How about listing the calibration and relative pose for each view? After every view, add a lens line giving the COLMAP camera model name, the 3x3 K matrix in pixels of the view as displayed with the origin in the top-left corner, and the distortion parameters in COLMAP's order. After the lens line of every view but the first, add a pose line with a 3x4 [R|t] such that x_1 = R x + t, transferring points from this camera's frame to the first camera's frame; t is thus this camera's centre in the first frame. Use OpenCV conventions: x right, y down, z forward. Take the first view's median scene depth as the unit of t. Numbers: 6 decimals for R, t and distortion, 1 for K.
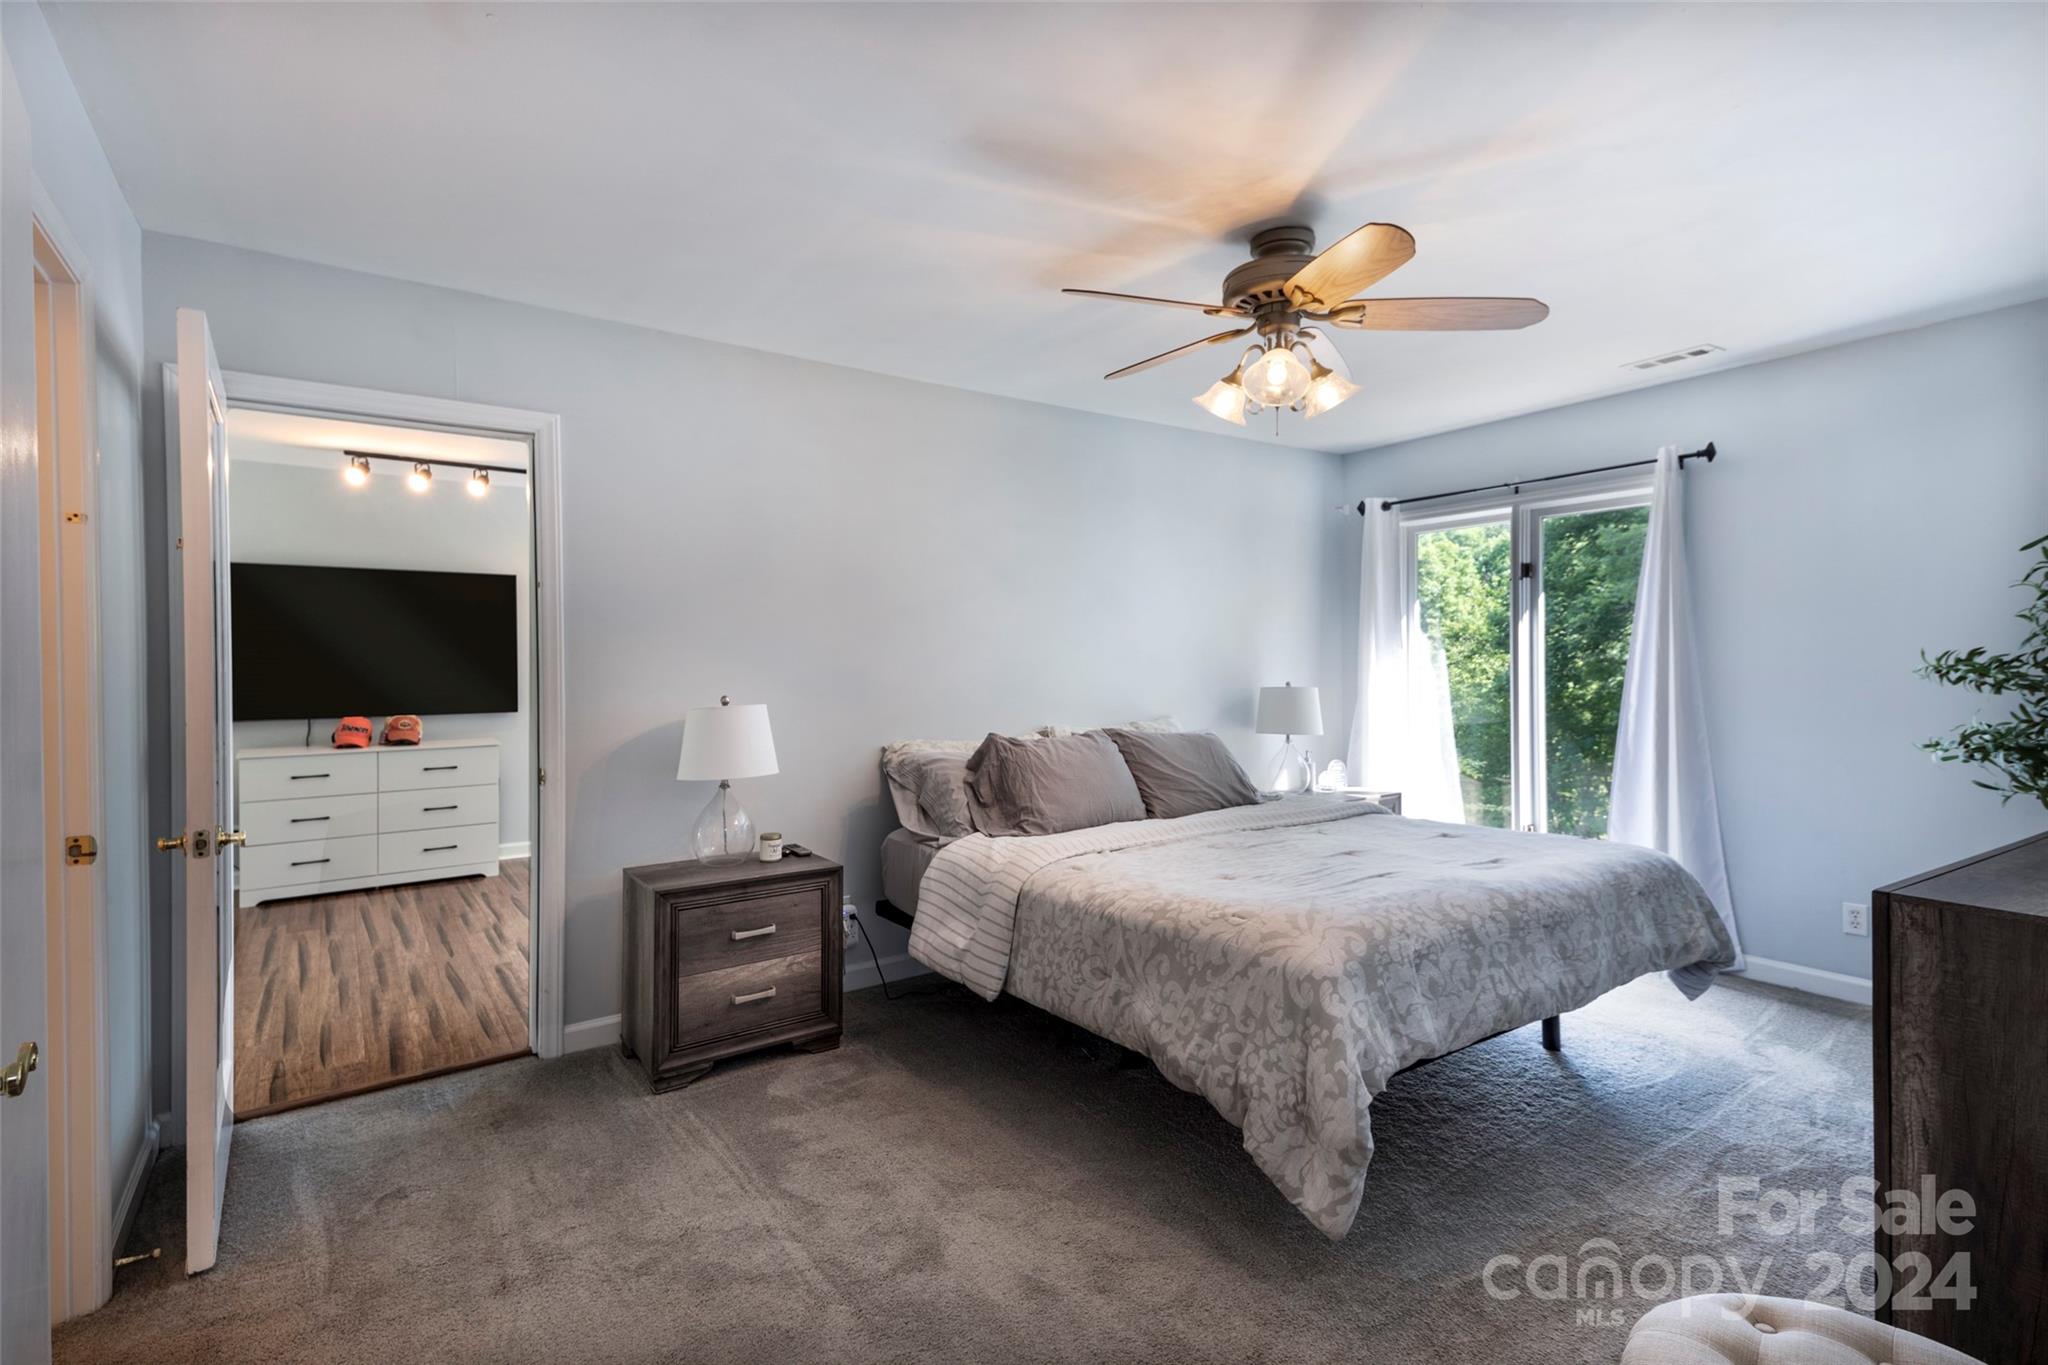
lens RADIAL K [[957.4, 0, 1010.6], [0, 957.4, 670.9], [0, 0, 1]] dist [0.071984, -0.000969]
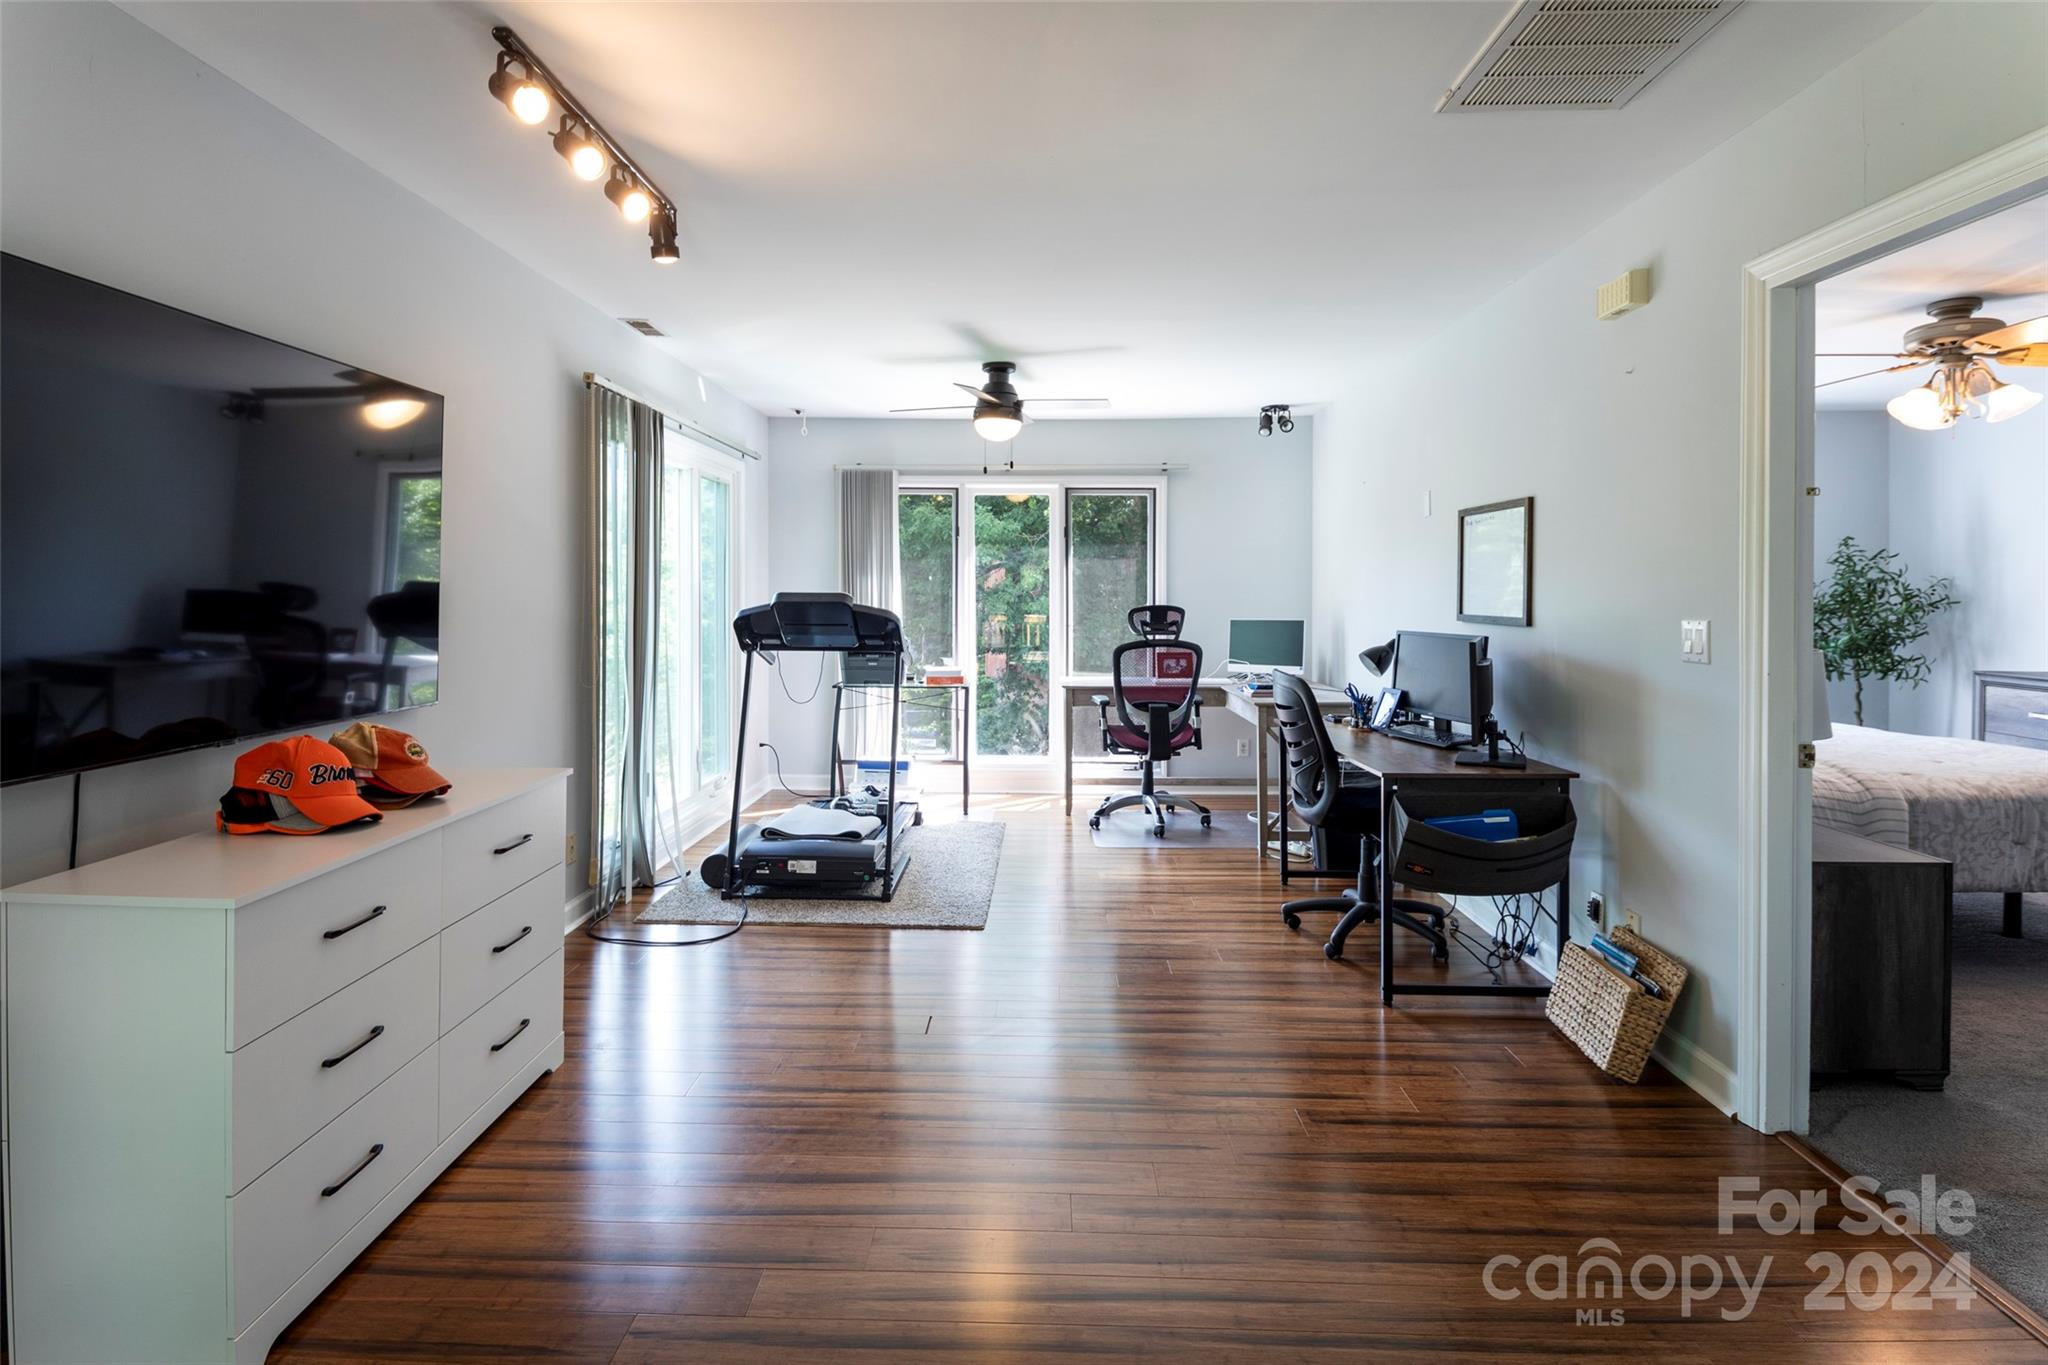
lens RADIAL K [[1015.8, 0, 1018.9], [0, 1015.8, 598.0], [0, 0, 1]] dist [0.028922, -0.026765]
pose [[0.598364, 0.001467, 0.801223, -1.576610], [0.003172, 0.999986, -0.004200, -0.010584], [-0.801218, 0.005055, 0.598351, 1.102709]]
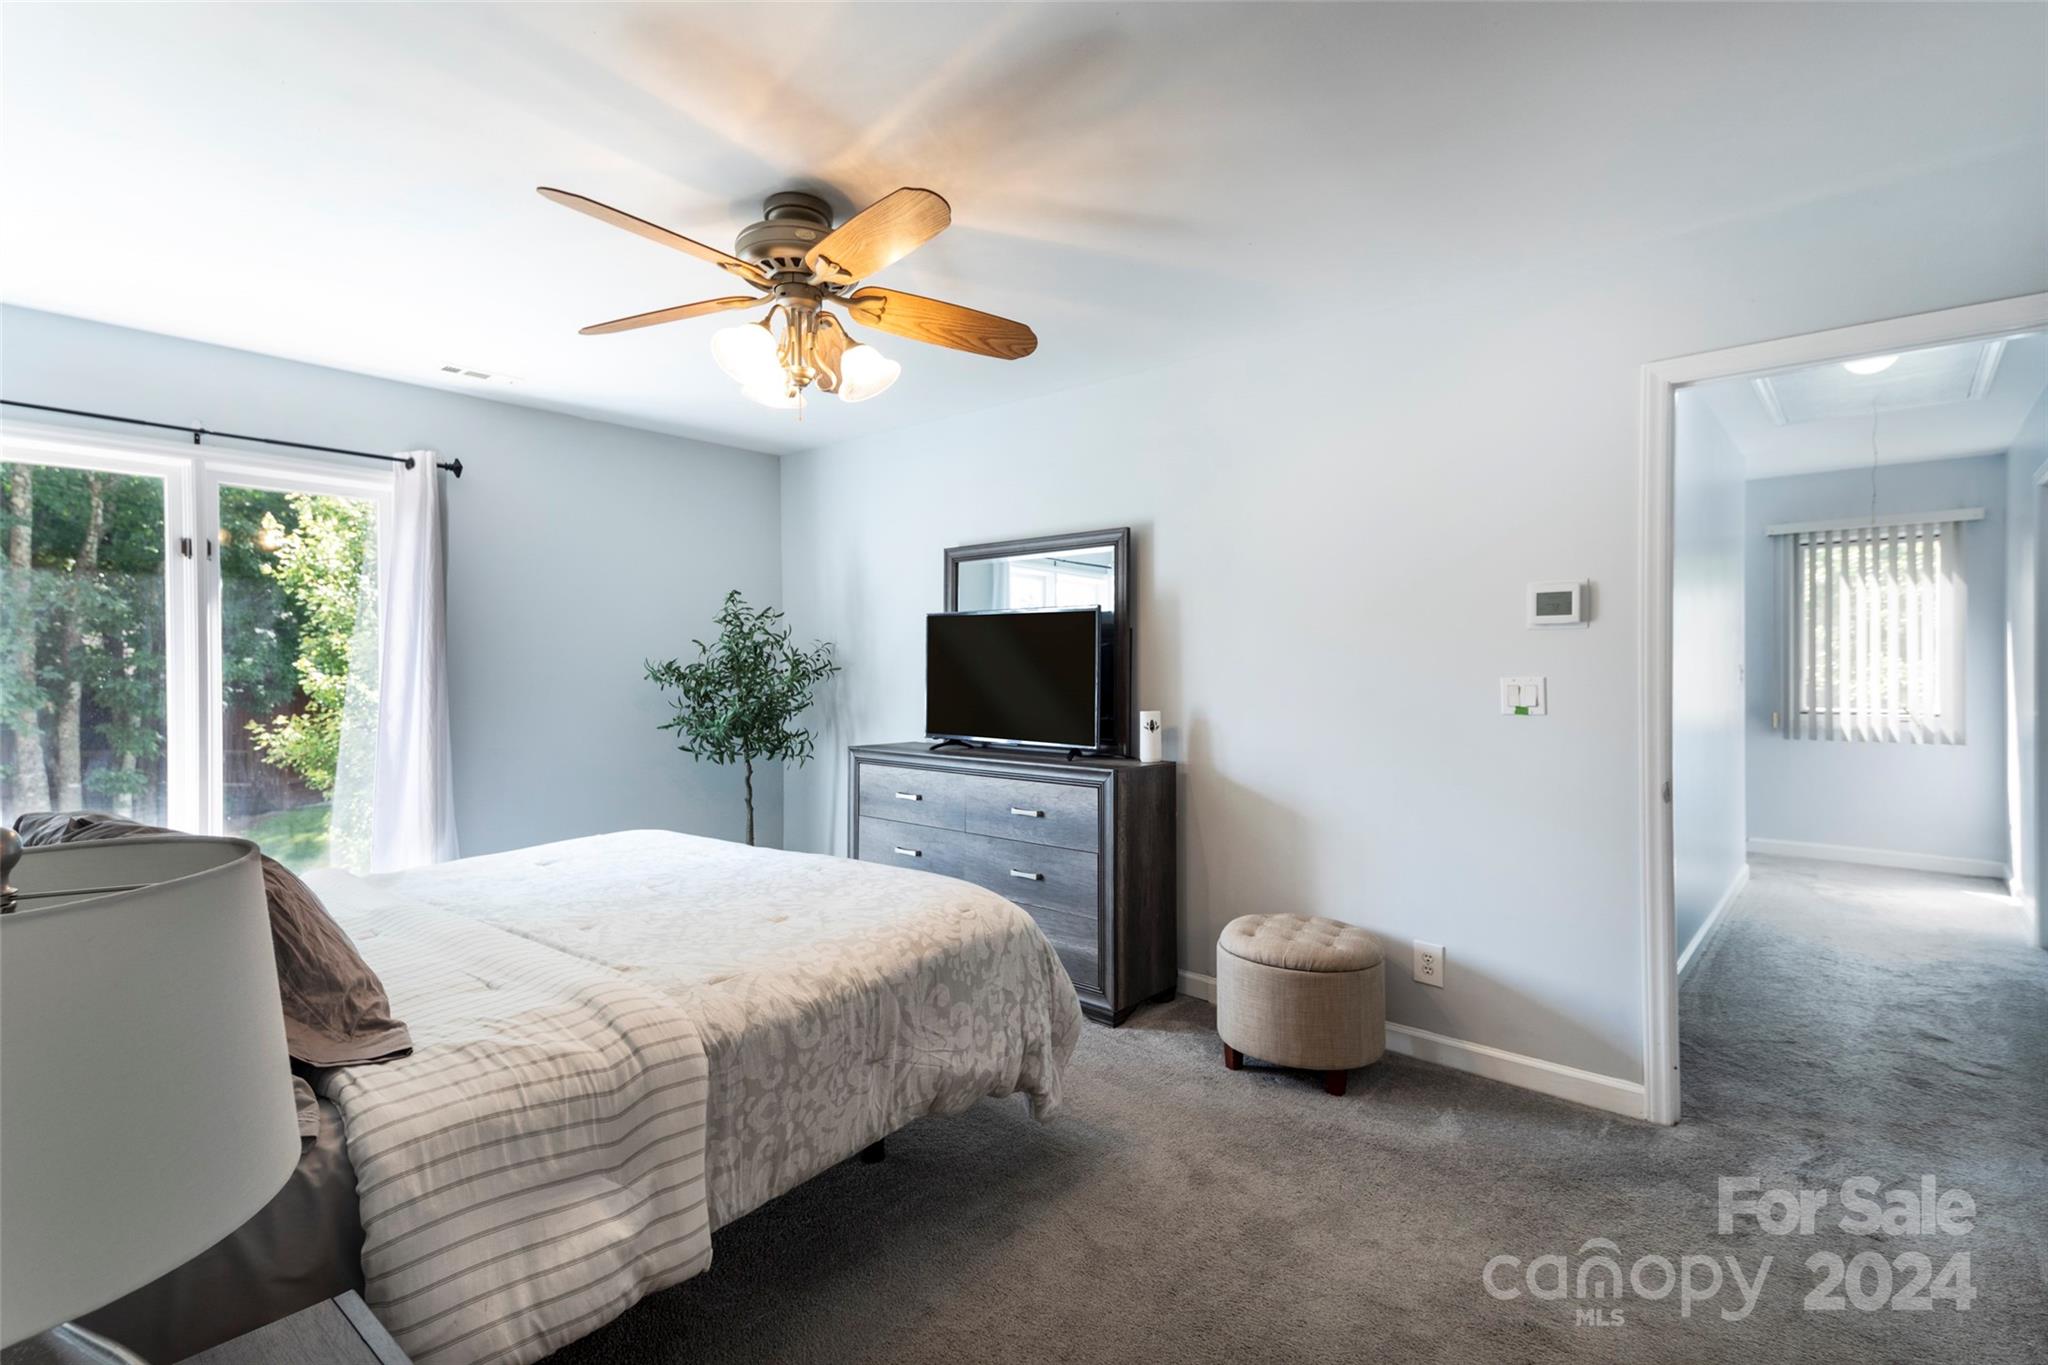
lens RADIAL K [[957.4, 0, 1010.6], [0, 957.4, 670.9], [0, 0, 1]] dist [0.071984, -0.000969]
pose [[-0.246721, -0.002179, 0.969084, -0.610657], [0.012932, 0.999901, 0.005541, -0.006088], [-0.969000, 0.013900, -0.246669, 0.950887]]
